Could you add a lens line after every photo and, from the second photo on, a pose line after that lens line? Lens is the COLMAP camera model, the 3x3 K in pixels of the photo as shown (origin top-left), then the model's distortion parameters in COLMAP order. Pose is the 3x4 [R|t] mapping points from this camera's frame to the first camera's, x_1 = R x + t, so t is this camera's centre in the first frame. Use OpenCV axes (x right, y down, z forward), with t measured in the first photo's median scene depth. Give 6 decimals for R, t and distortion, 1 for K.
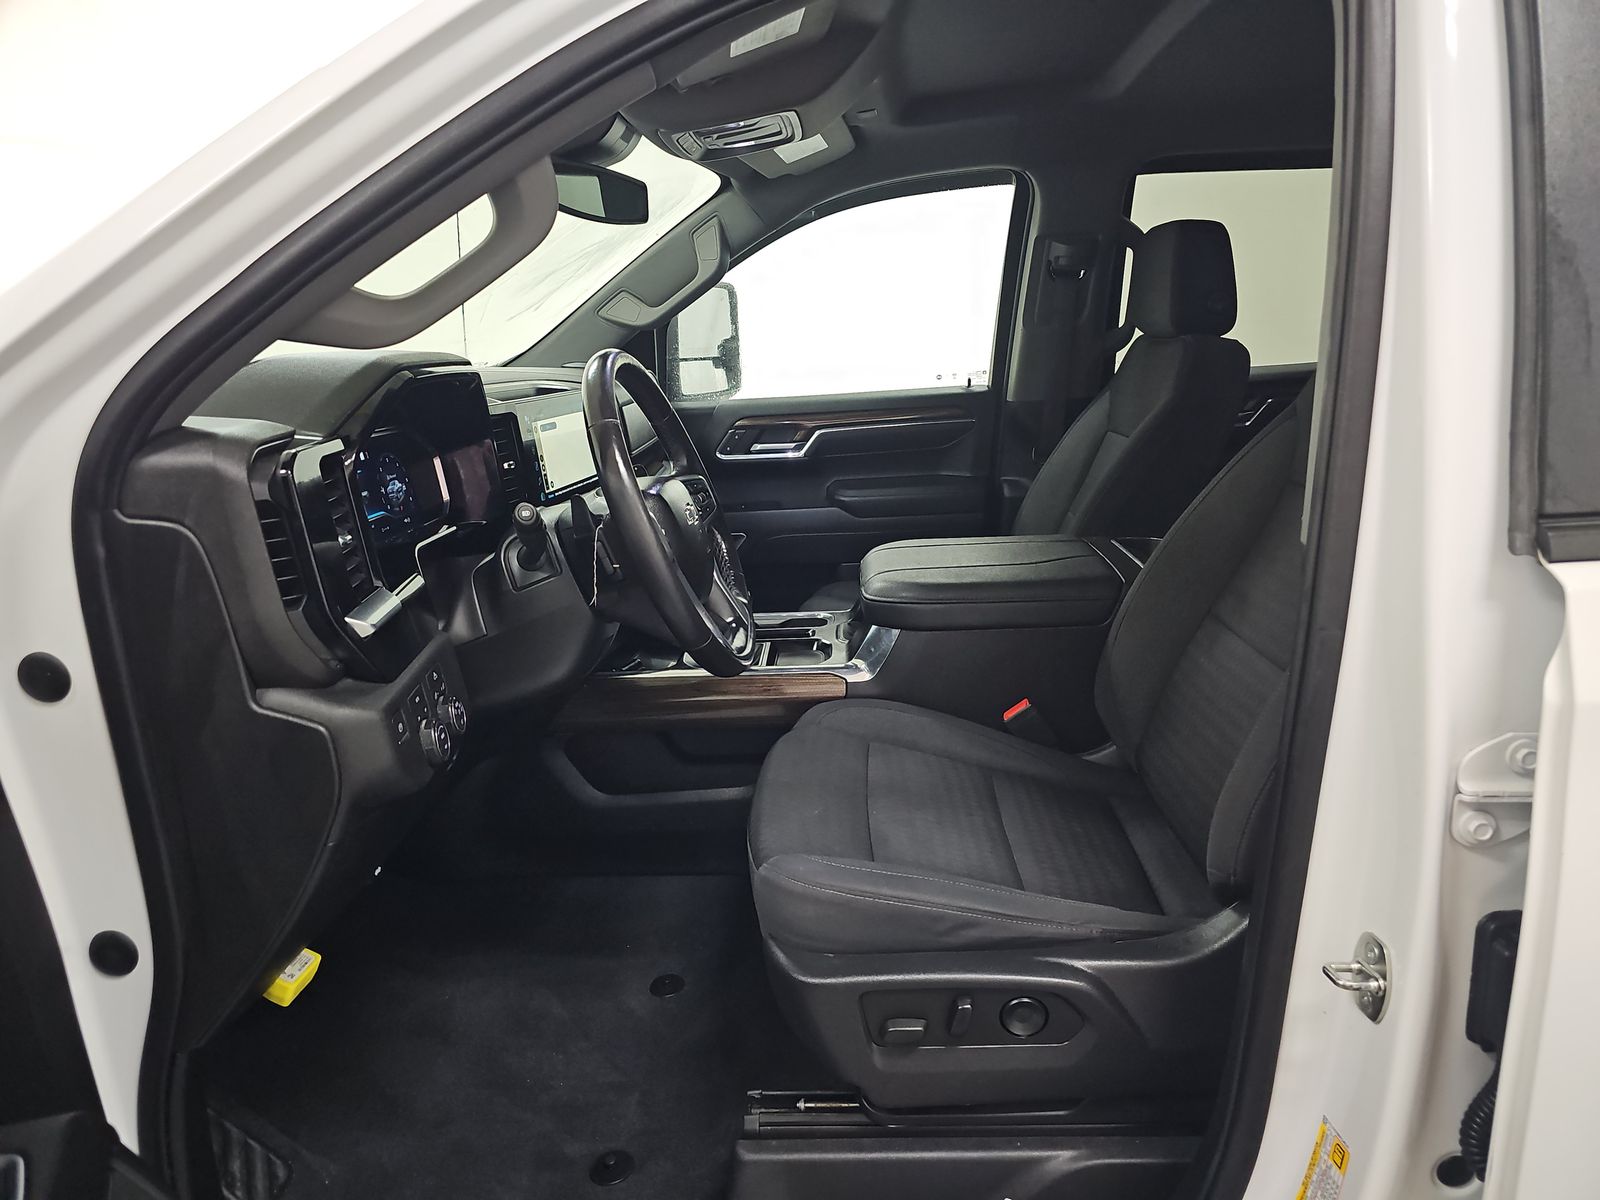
lens RADIAL K [[1041.6, 0, 795.3], [0, 1041.6, 599.9], [0, 0, 1]] dist [0.046363, -0.041936]
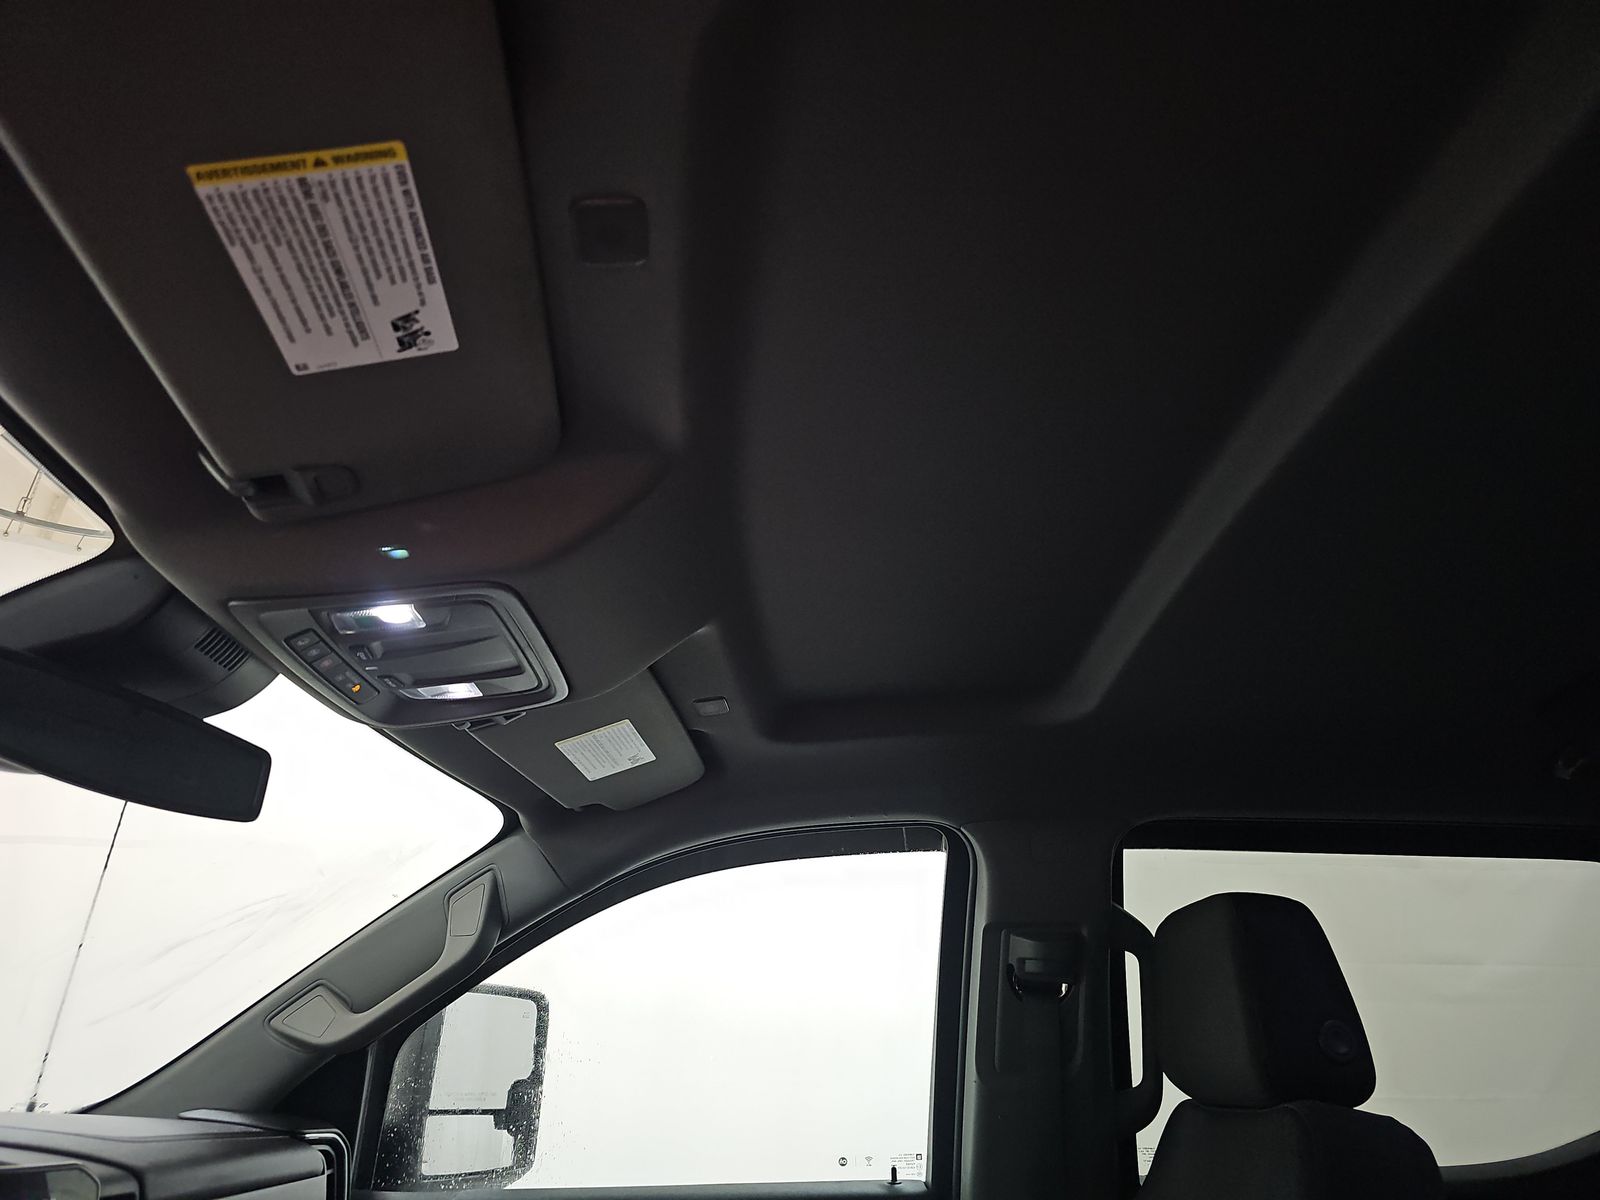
lens RADIAL K [[1041.6, 0, 795.3], [0, 1041.6, 599.9], [0, 0, 1]] dist [0.046363, -0.041936]
pose [[0.997073, 0.062172, 0.044491, 0.072068], [-0.019961, 0.773472, -0.633516, -0.091267], [-0.073800, 0.630774, 0.772449, 0.384751]]
